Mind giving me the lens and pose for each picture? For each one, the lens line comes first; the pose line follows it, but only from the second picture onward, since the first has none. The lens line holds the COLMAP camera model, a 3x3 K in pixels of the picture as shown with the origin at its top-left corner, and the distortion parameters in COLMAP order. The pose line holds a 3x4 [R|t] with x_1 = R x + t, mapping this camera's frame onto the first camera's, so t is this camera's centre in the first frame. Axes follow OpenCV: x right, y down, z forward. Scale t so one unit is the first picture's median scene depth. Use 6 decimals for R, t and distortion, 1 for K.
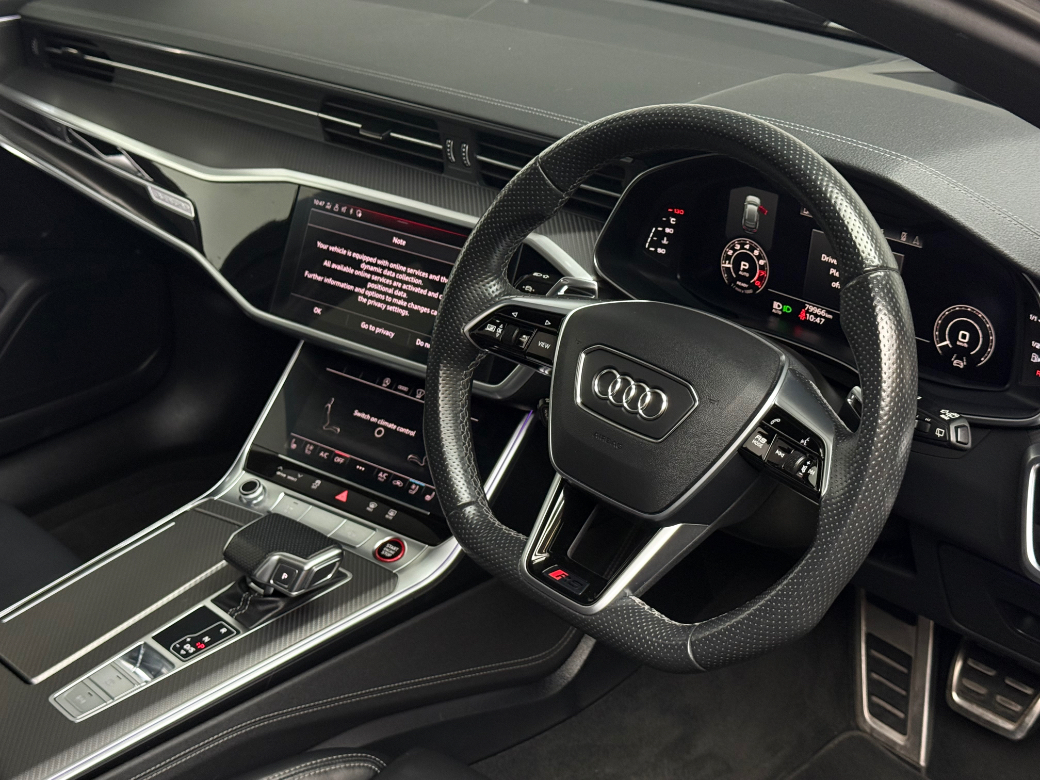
lens RADIAL K [[1418.7, 0, 519.4], [0, 1418.7, 390.4], [0, 0, 1]] dist [-0.007476, 0.000000]
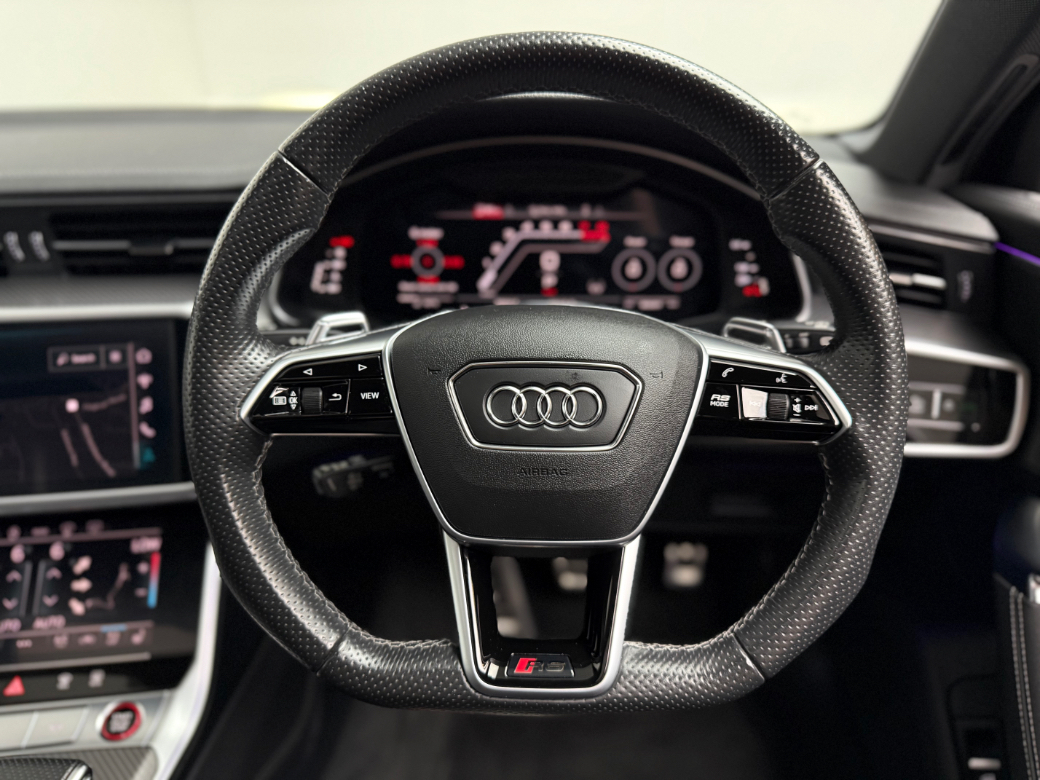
lens RADIAL K [[782.2, 0, 520.9], [0, 782.2, 380.6], [0, 0, 1]] dist [-0.005356, -0.014319]
pose [[0.733093, -0.289576, 0.615403, -0.137171], [0.310300, 0.947577, 0.076237, -0.035372], [-0.605218, 0.135071, 0.784517, 0.466923]]
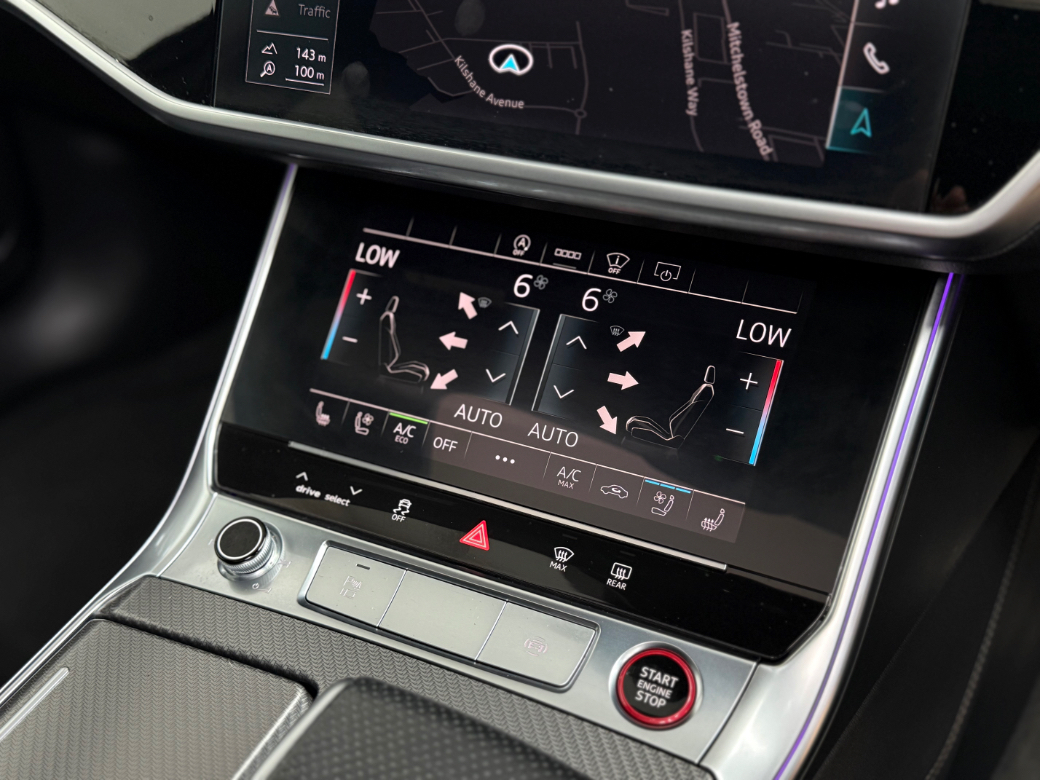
lens RADIAL K [[1065.4, 0, 523.5], [0, 1065.4, 392.7], [0, 0, 1]] dist [0.020663, 0.000000]
pose [[0.982564, -0.140636, 0.121608, -0.145600], [0.119143, 0.978412, 0.168861, -0.017220], [-0.142731, -0.151428, 0.978109, 0.713573]]
